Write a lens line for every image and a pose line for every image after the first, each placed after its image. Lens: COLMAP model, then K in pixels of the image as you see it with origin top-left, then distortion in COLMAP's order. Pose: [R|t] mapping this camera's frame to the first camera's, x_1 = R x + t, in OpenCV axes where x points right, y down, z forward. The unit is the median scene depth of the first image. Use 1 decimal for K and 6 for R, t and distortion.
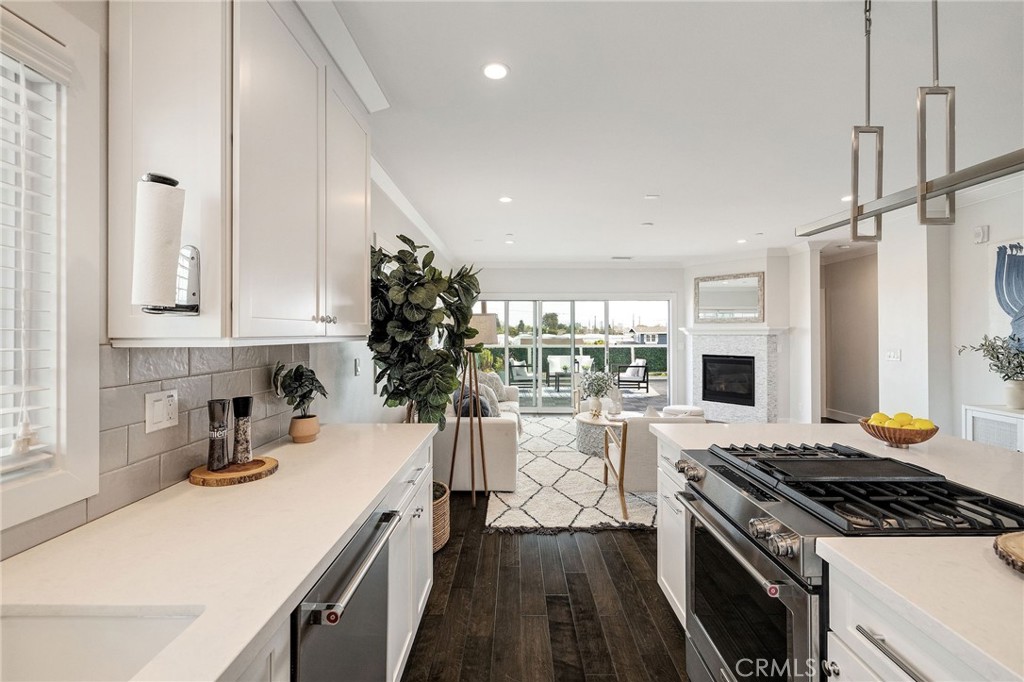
lens RADIAL K [[448.3, 0, 512.9], [0, 448.3, 334.1], [0, 0, 1]] dist [-0.000051, 0.000105]
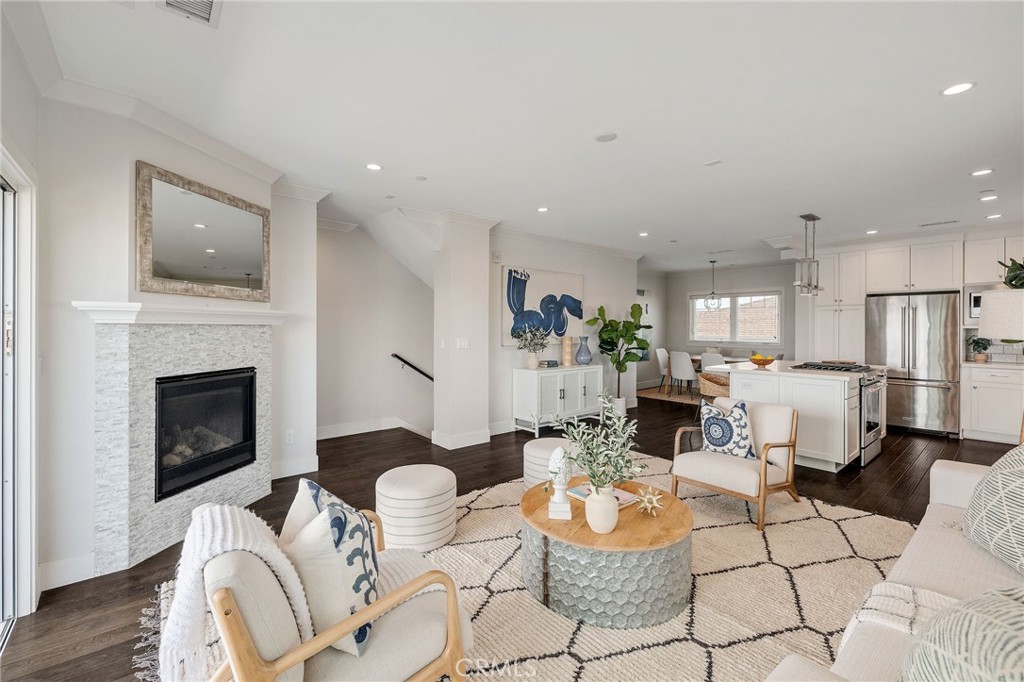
lens RADIAL K [[431.6, 0, 518.3], [0, 431.6, 326.4], [0, 0, 1]] dist [0.001129, 0.000099]
pose [[-0.655020, -0.000384, 0.755611, -0.073814], [-0.001525, 0.999999, -0.000814, 0.005352], [-0.755610, -0.001686, -0.655020, 1.971739]]
